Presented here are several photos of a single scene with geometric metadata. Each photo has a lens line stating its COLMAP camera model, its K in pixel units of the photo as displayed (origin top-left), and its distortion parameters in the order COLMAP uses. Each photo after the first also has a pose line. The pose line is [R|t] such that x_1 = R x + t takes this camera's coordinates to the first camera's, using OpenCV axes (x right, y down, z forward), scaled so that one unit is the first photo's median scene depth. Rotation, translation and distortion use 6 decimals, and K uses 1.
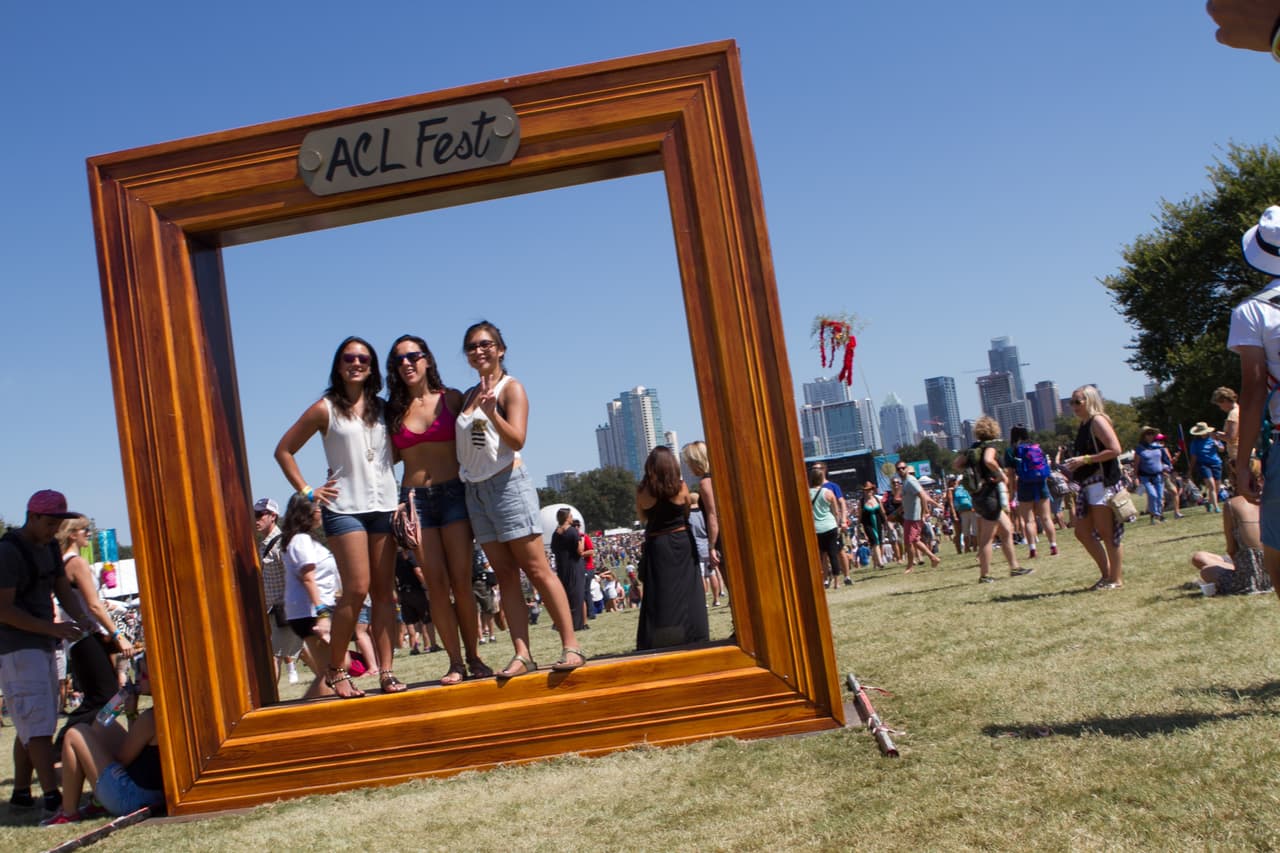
lens RADIAL K [[1467.5, 0, 634.9], [0, 1467.5, 467.0], [0, 0, 1]] dist [-0.110432, 0.066139]
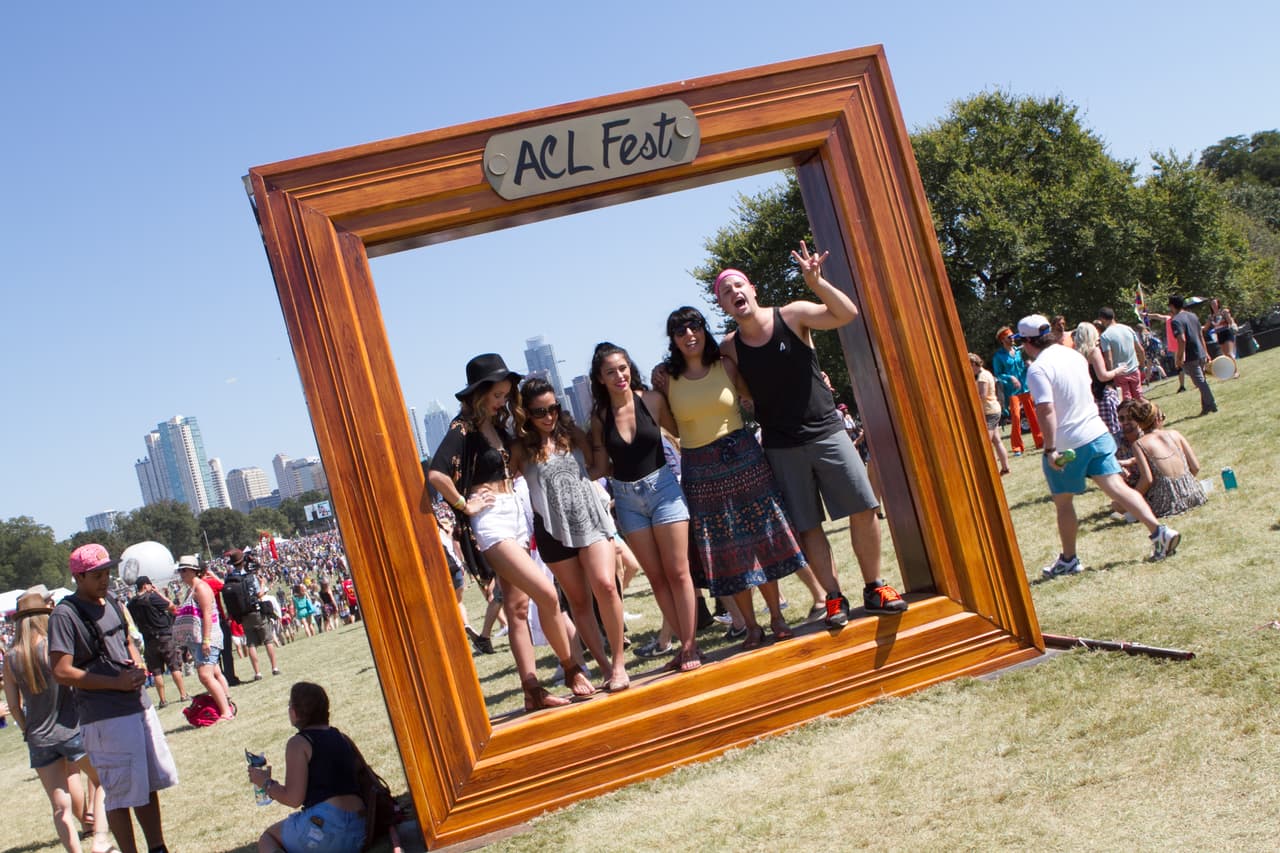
lens RADIAL K [[1467.5, 0, 634.9], [0, 1467.5, 467.0], [0, 0, 1]] dist [-0.110432, 0.066139]
pose [[0.940153, -0.096350, 0.326847, -0.482188], [0.098764, 0.995068, 0.009243, -0.006716], [-0.326125, 0.023591, 0.945032, 0.039064]]
